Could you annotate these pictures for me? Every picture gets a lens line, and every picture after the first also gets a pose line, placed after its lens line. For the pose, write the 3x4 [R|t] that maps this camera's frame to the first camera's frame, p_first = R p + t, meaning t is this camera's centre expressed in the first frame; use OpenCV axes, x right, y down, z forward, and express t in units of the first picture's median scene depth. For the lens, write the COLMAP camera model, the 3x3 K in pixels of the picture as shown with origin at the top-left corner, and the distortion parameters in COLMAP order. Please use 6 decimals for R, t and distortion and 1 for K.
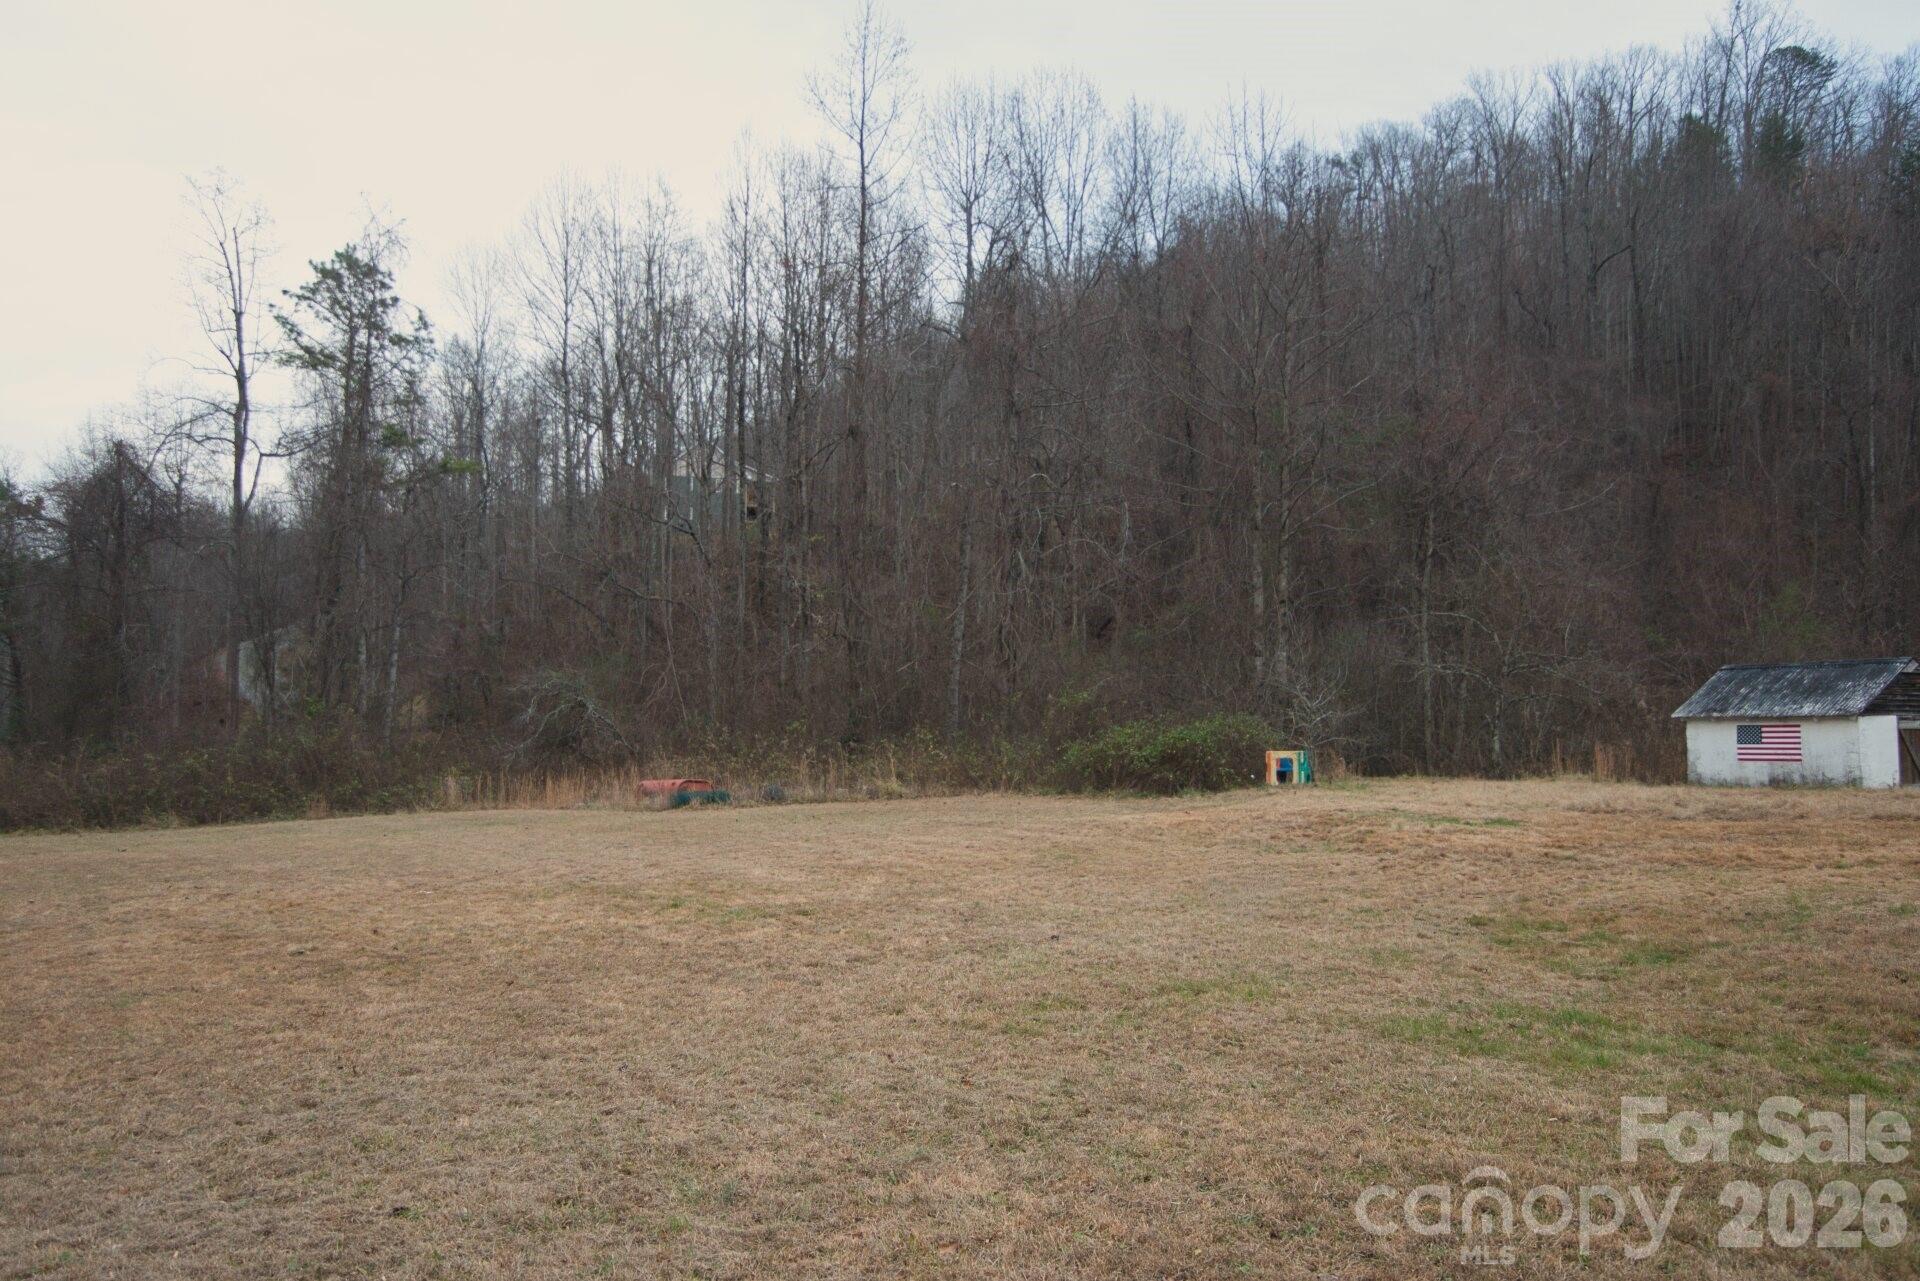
lens RADIAL K [[1452.4, 0, 964.2], [0, 1452.4, 643.8], [0, 0, 1]] dist [0.004155, 0.002908]
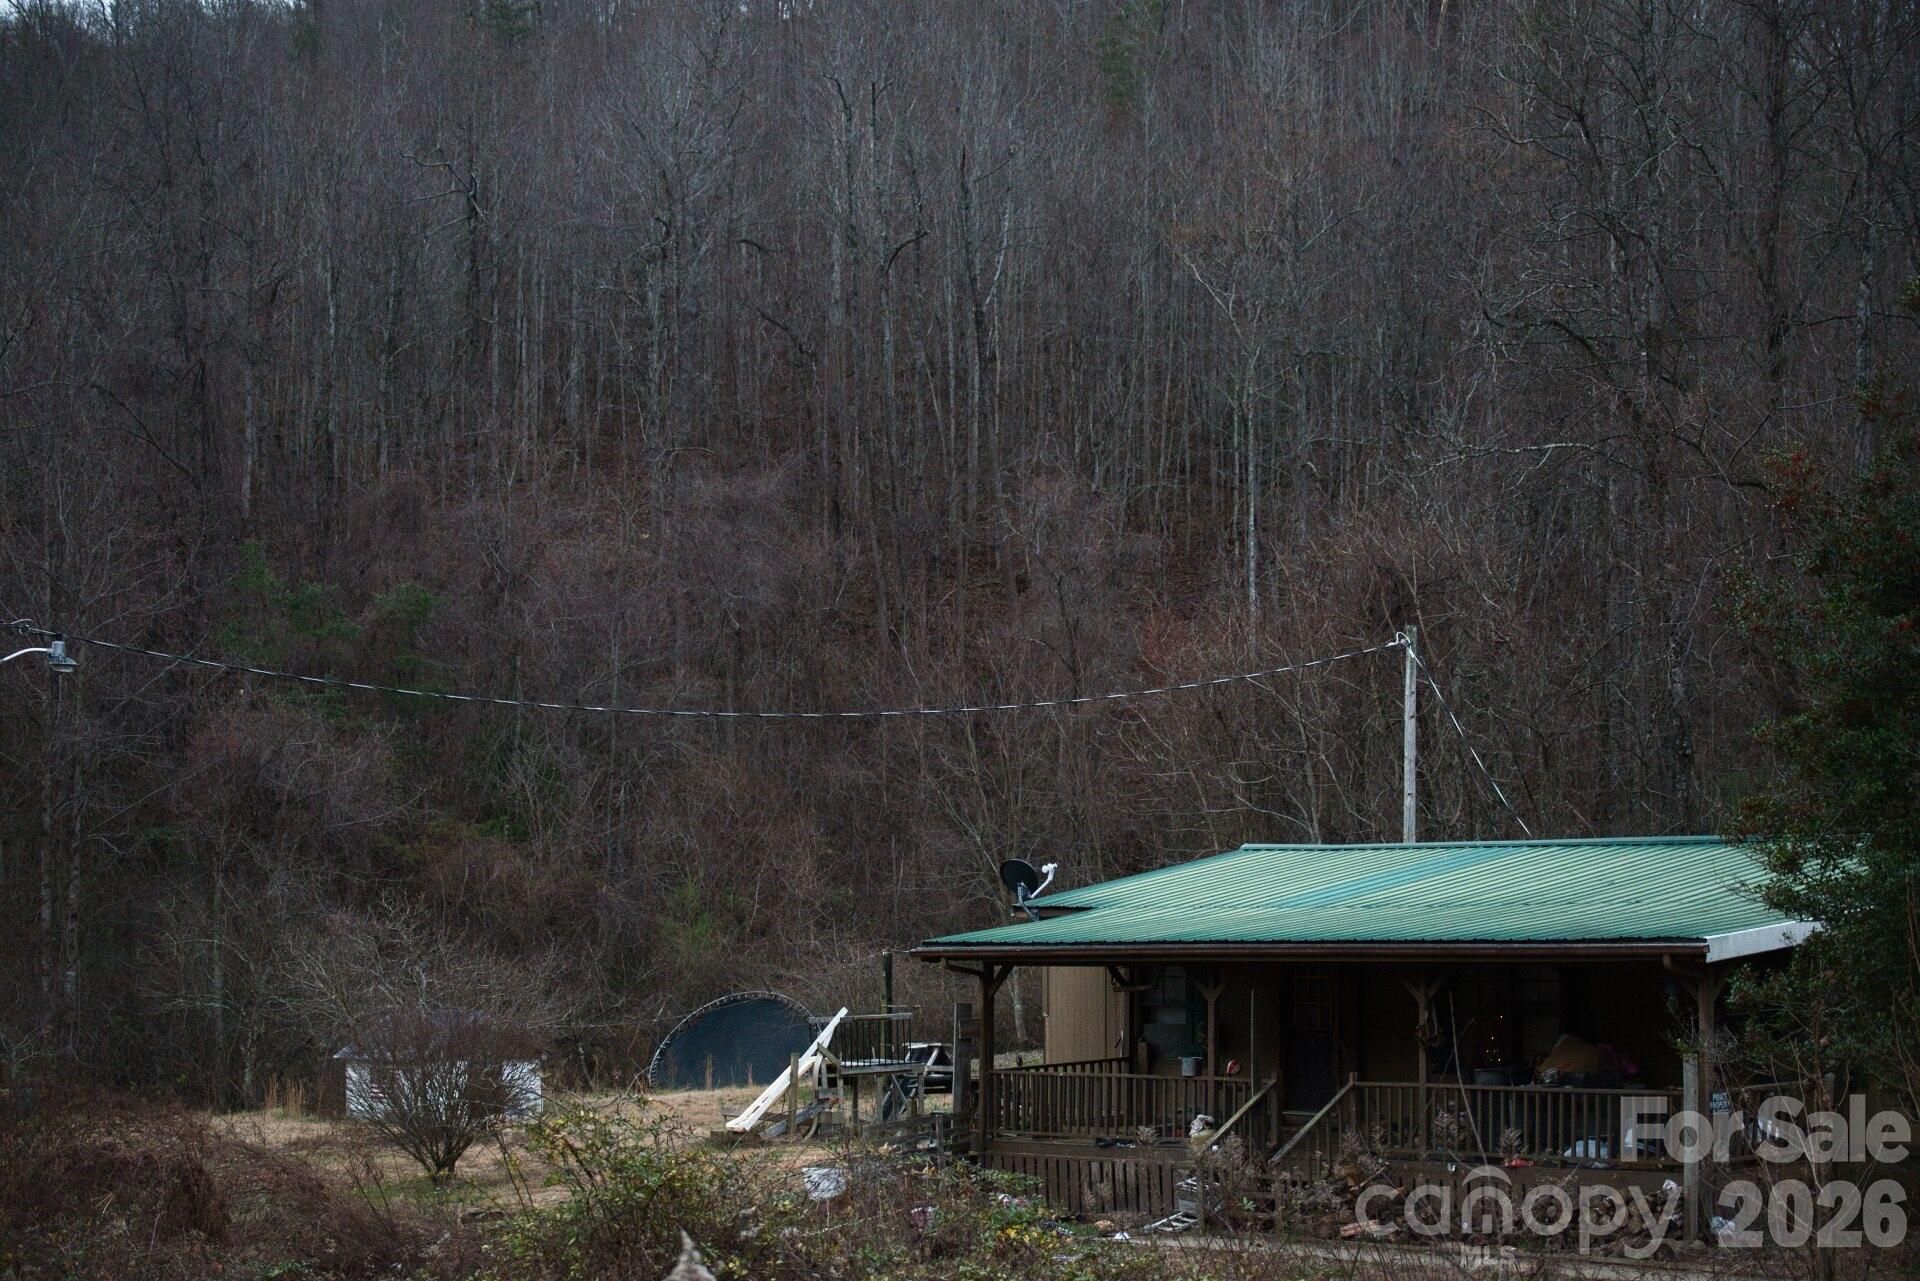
lens RADIAL K [[3853.3, 0, 959.8], [0, 3853.3, 636.1], [0, 0, 1]] dist [-0.298257, 0.000000]
pose [[0.973708, 0.006530, 0.227705, 0.228704], [-0.002628, 0.999845, -0.017433, -0.170447], [-0.227783, 0.016377, 0.973574, -1.482463]]
